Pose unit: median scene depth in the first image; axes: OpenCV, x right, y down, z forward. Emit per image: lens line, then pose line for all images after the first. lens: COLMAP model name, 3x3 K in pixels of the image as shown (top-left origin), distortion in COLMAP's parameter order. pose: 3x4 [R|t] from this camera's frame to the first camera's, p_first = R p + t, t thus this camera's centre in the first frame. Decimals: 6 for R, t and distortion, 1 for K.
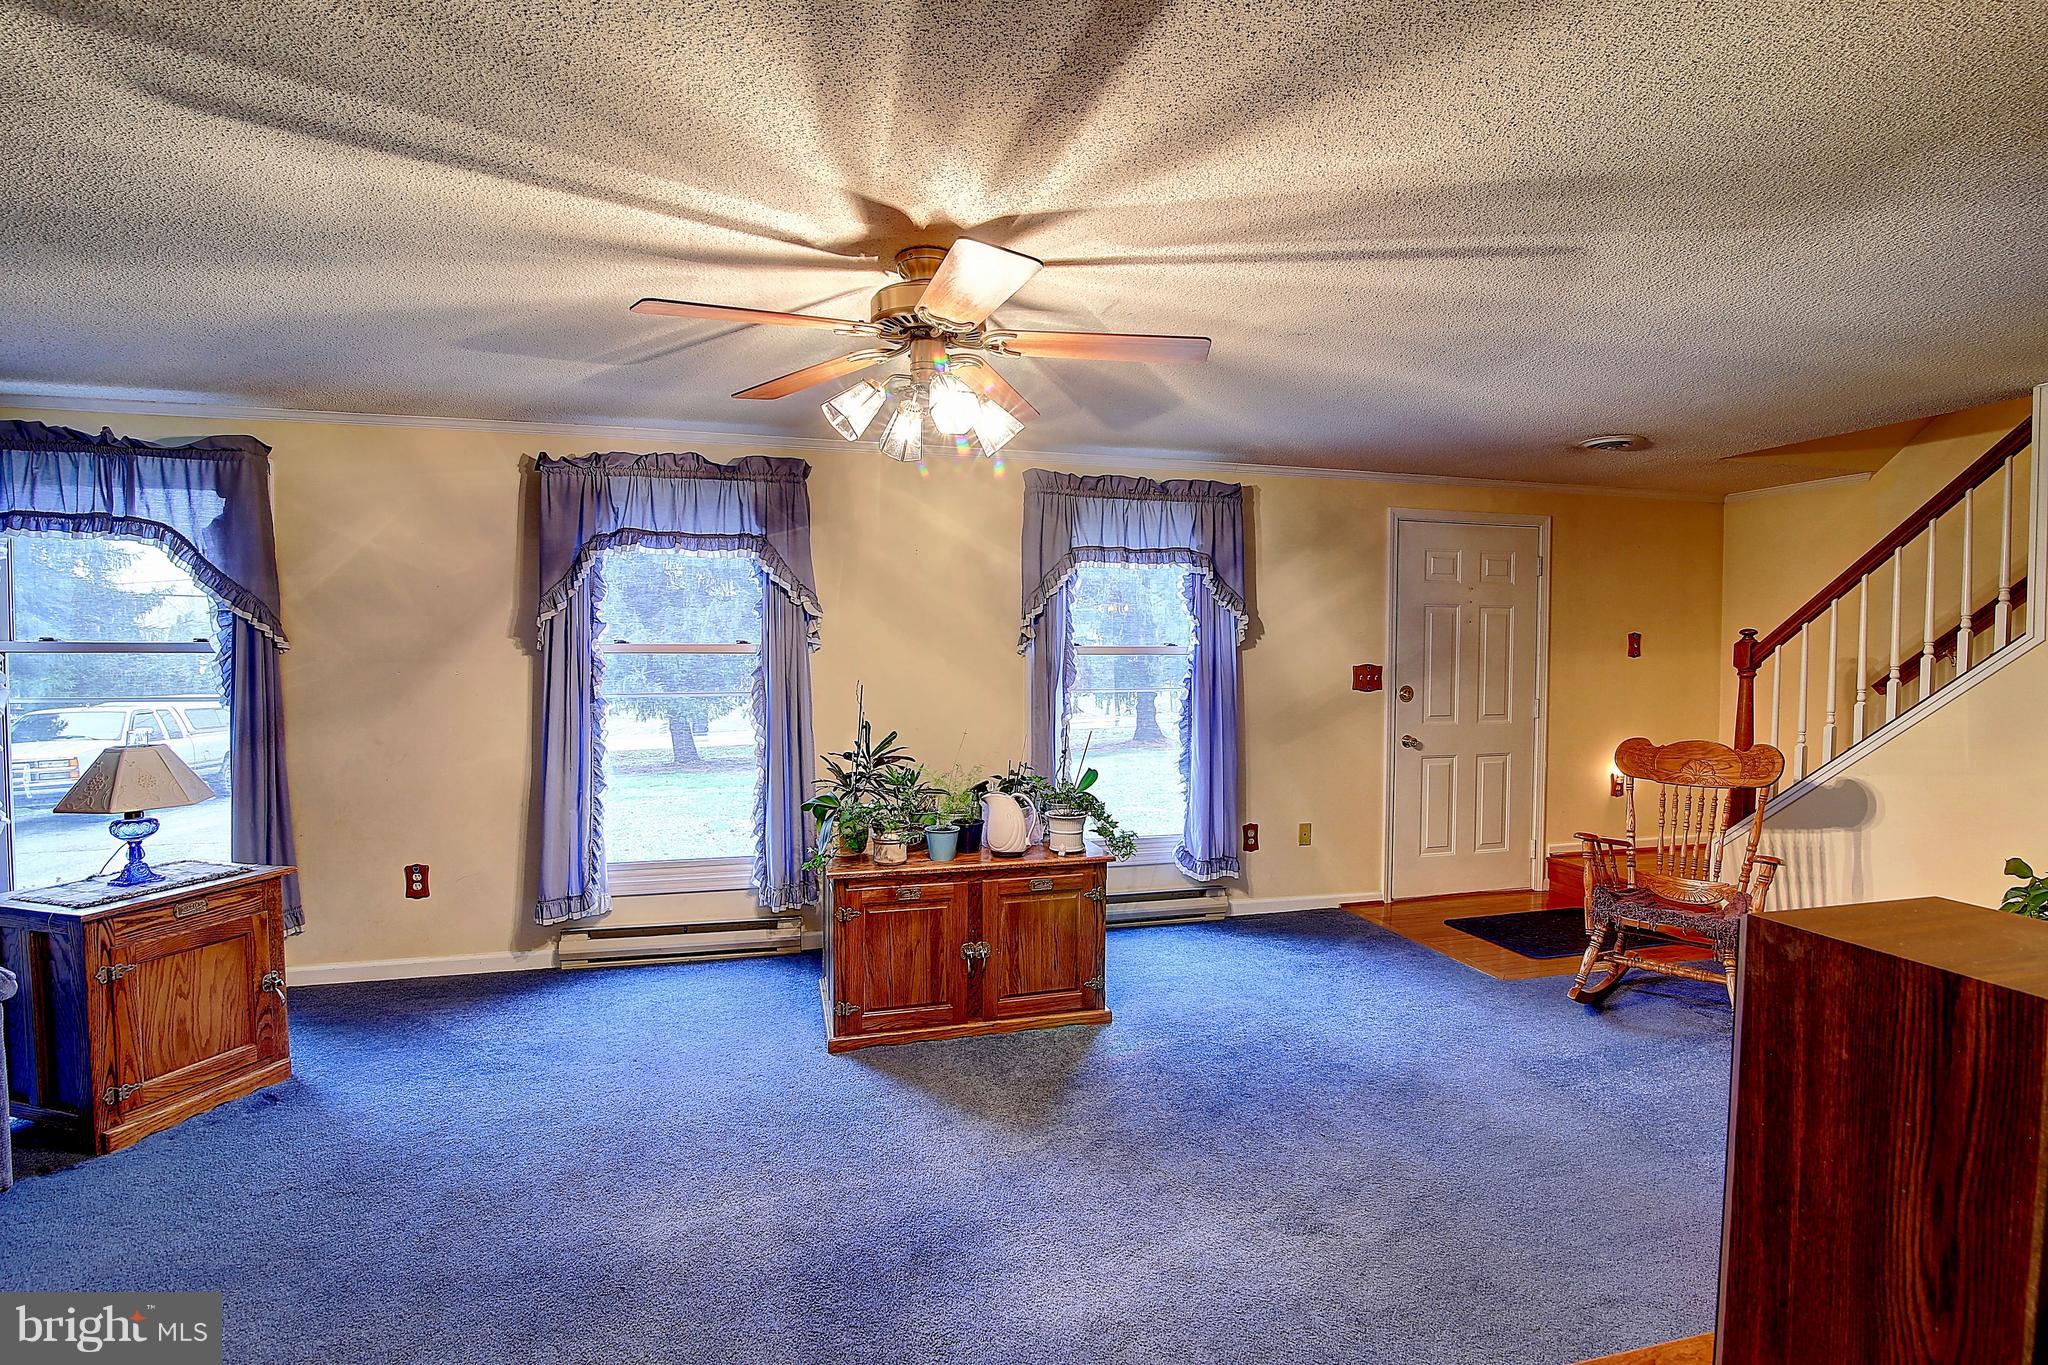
lens RADIAL K [[938.5, 0, 1023.7], [0, 938.5, 679.6], [0, 0, 1]] dist [-0.017038, -0.000183]
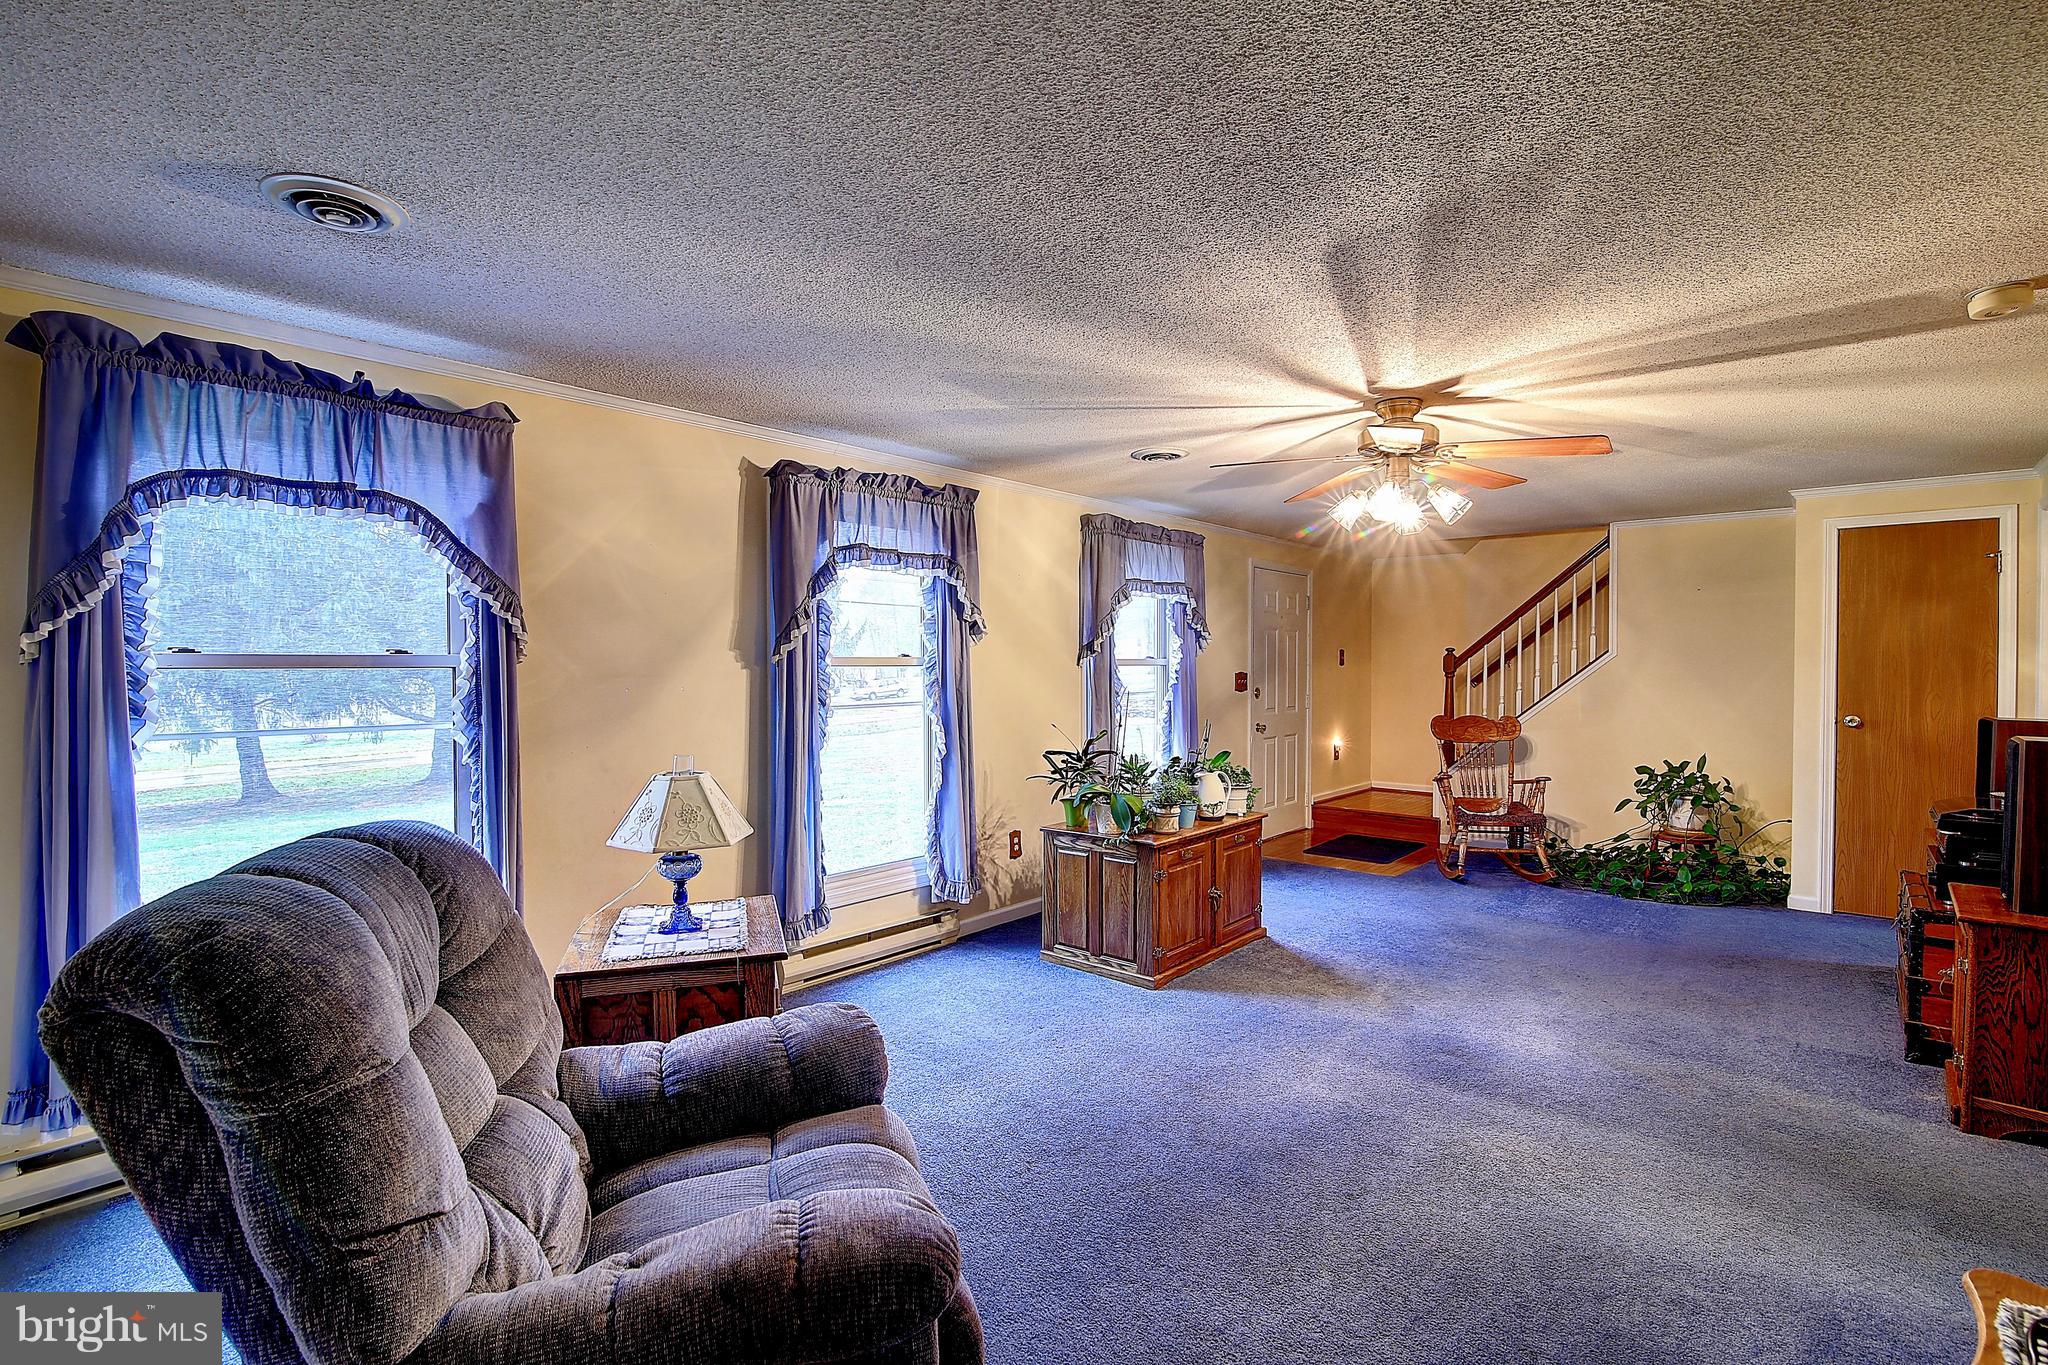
lens RADIAL K [[940.5, 0, 1024.0], [0, 940.5, 682.5], [0, 0, 1]] dist [-0.019679, -0.000074]
pose [[0.829822, -0.014722, 0.557834, -0.862255], [0.019530, 0.999806, -0.002665, -0.004594], [-0.557686, 0.013106, 0.829948, 0.055159]]
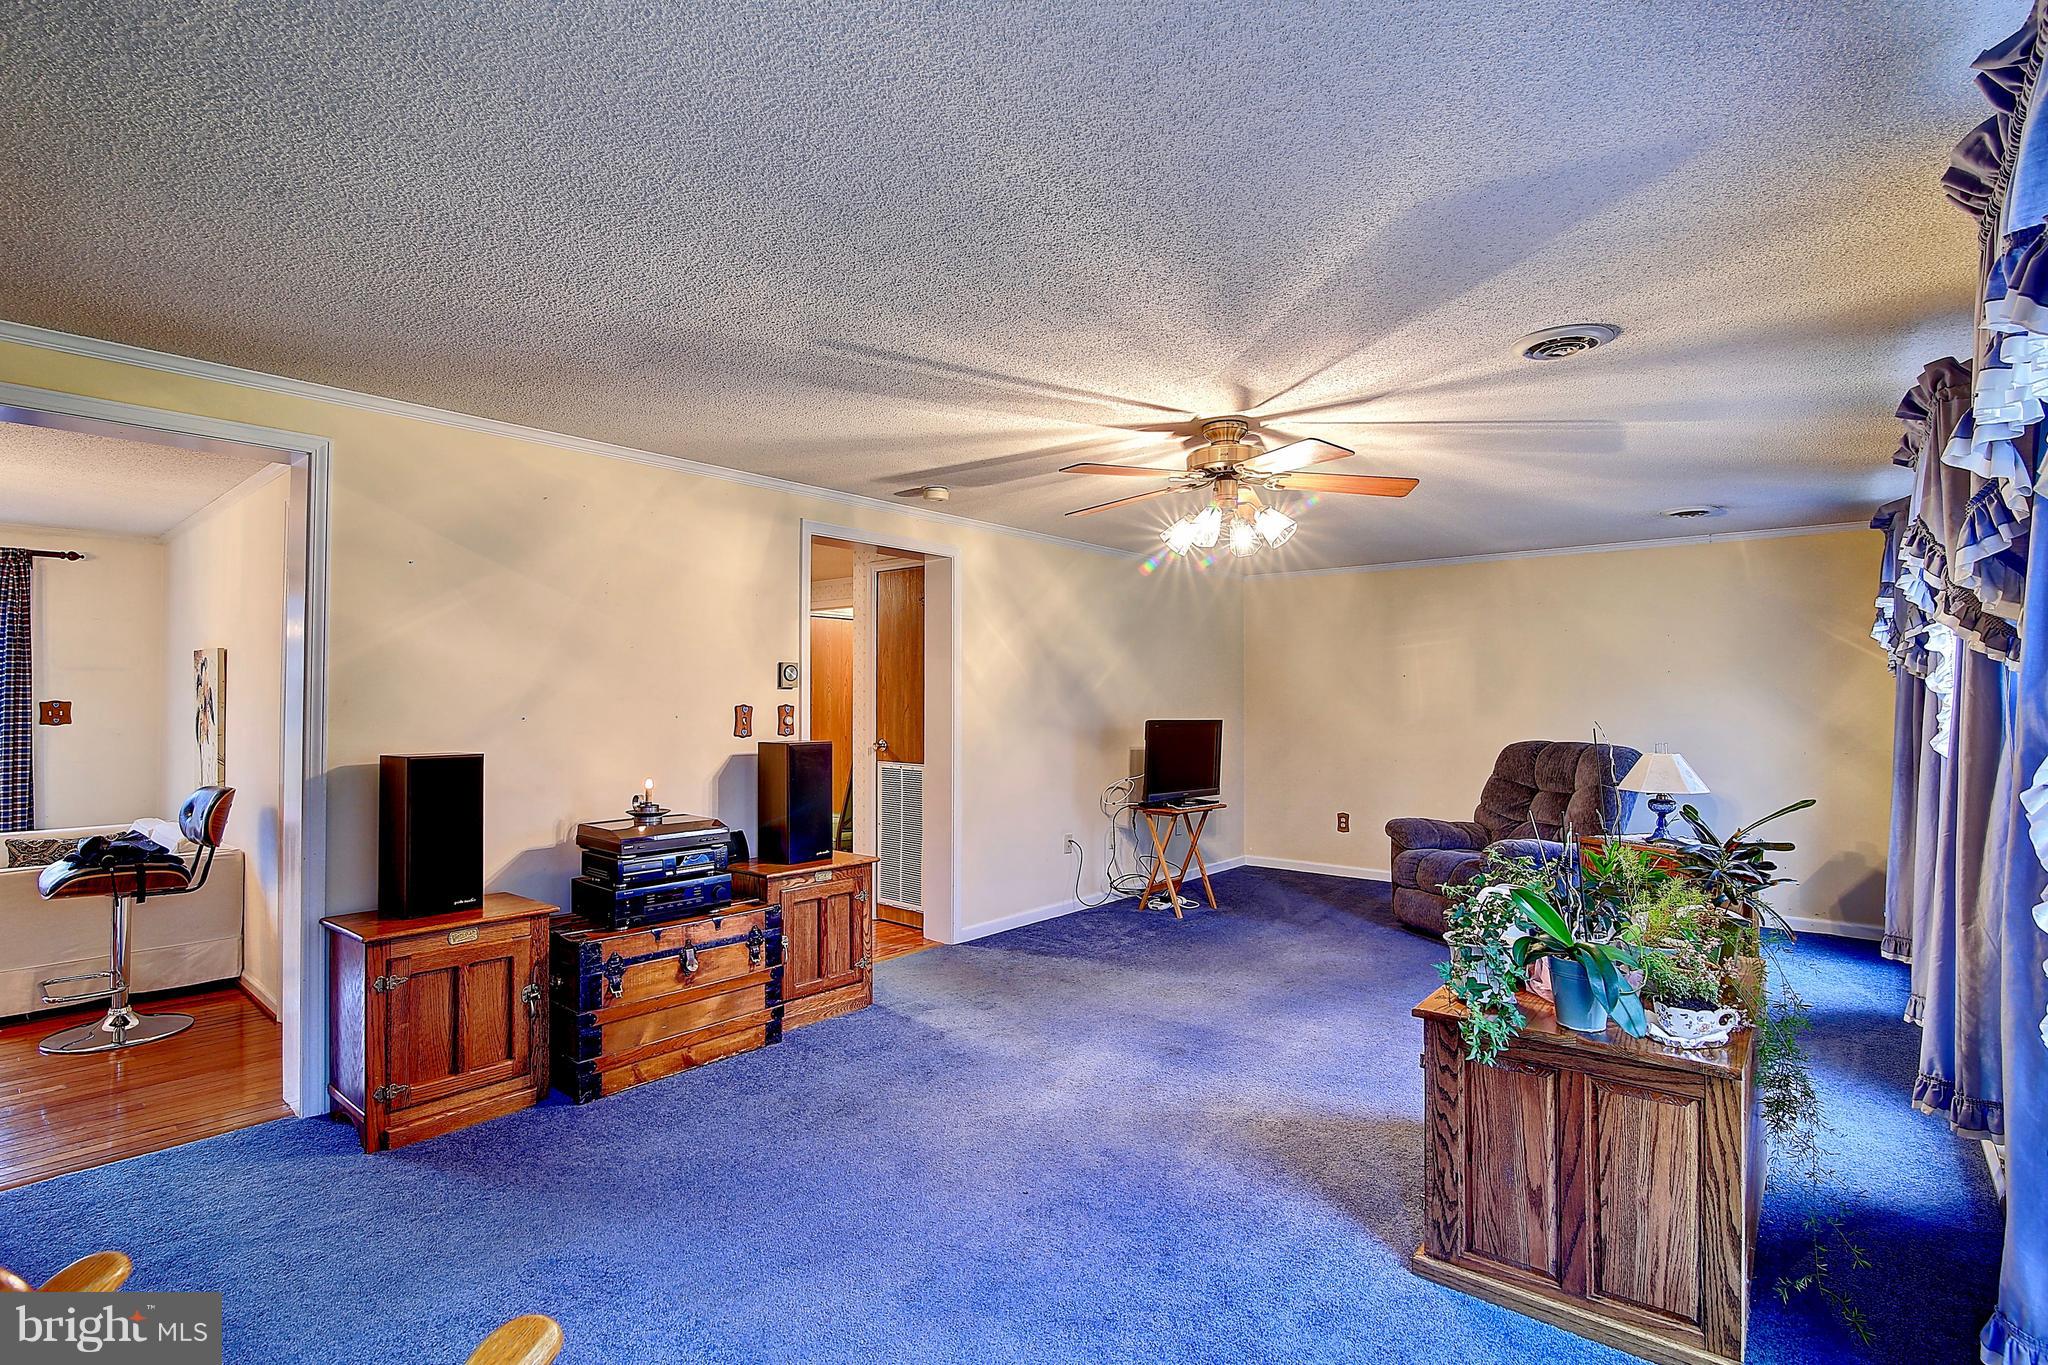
lens RADIAL K [[938.5, 0, 1023.7], [0, 938.5, 679.6], [0, 0, 1]] dist [-0.017038, -0.000183]
pose [[-0.815827, -0.016854, -0.578051, 0.604568], [-0.021828, 0.999760, 0.001658, -0.024043], [0.577884, 0.013971, -0.815999, 1.212432]]
